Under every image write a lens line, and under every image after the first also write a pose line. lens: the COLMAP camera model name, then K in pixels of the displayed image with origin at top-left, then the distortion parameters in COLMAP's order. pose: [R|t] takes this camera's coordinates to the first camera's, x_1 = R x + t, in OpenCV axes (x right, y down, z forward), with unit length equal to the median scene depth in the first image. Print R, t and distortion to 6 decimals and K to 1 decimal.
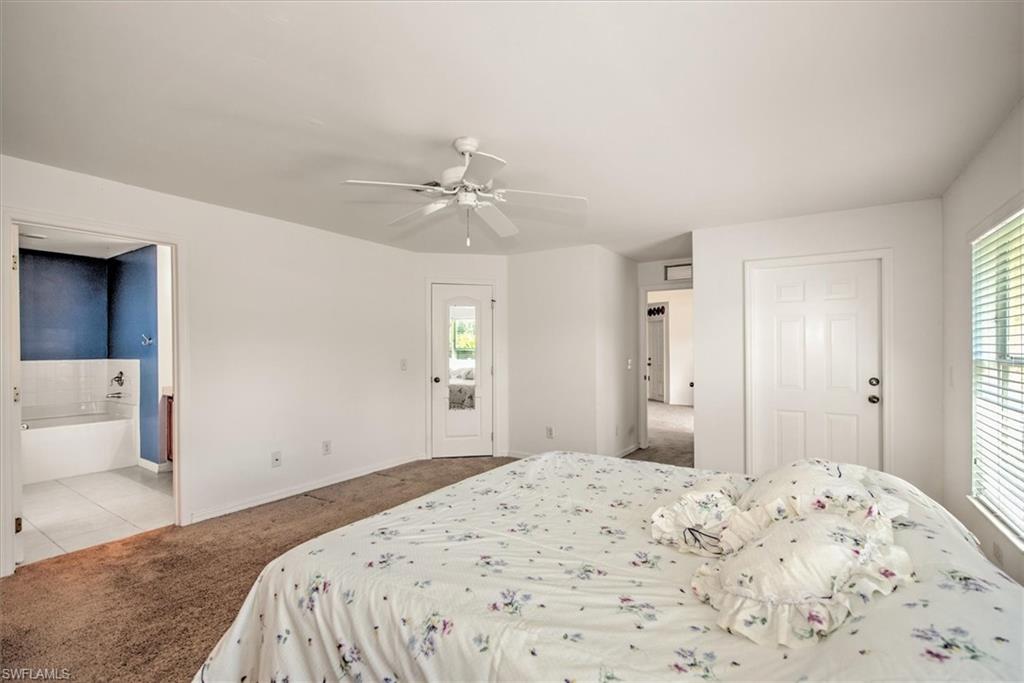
lens RADIAL K [[459.5, 0, 513.9], [0, 459.5, 345.2], [0, 0, 1]] dist [0.002535, 0.000397]
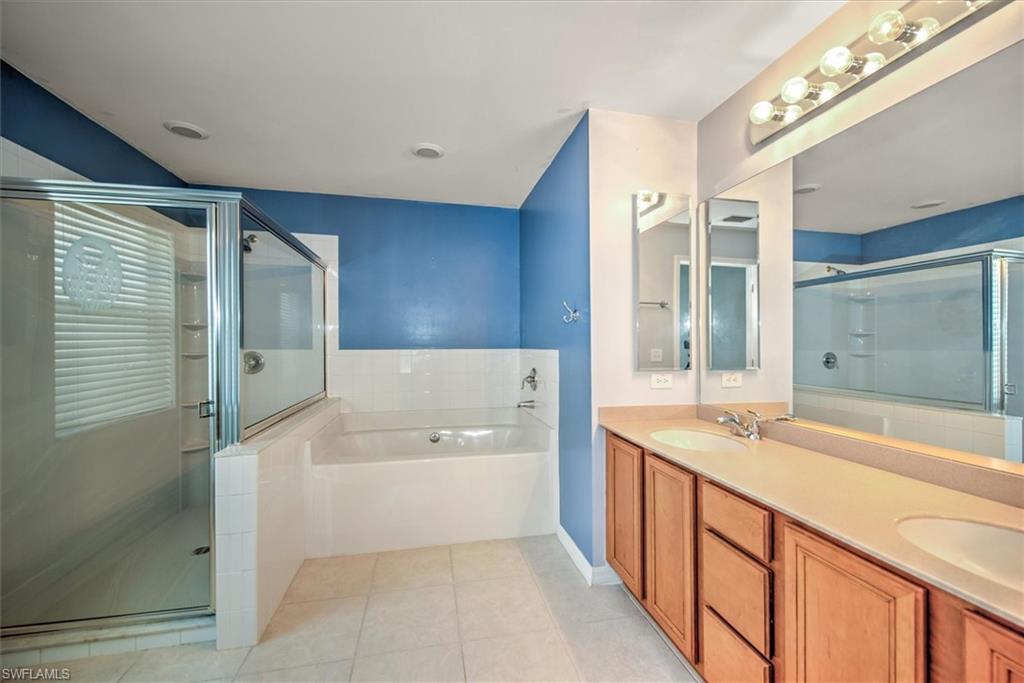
lens RADIAL K [[396.0, 0, 509.5], [0, 396.0, 344.5], [0, 0, 1]] dist [-0.012533, -0.000290]
pose [[0.714932, 0.000191, -0.699194, -0.493956], [0.003689, 0.999985, 0.004046, 0.021686], [0.699184, -0.005472, 0.714921, 0.584120]]
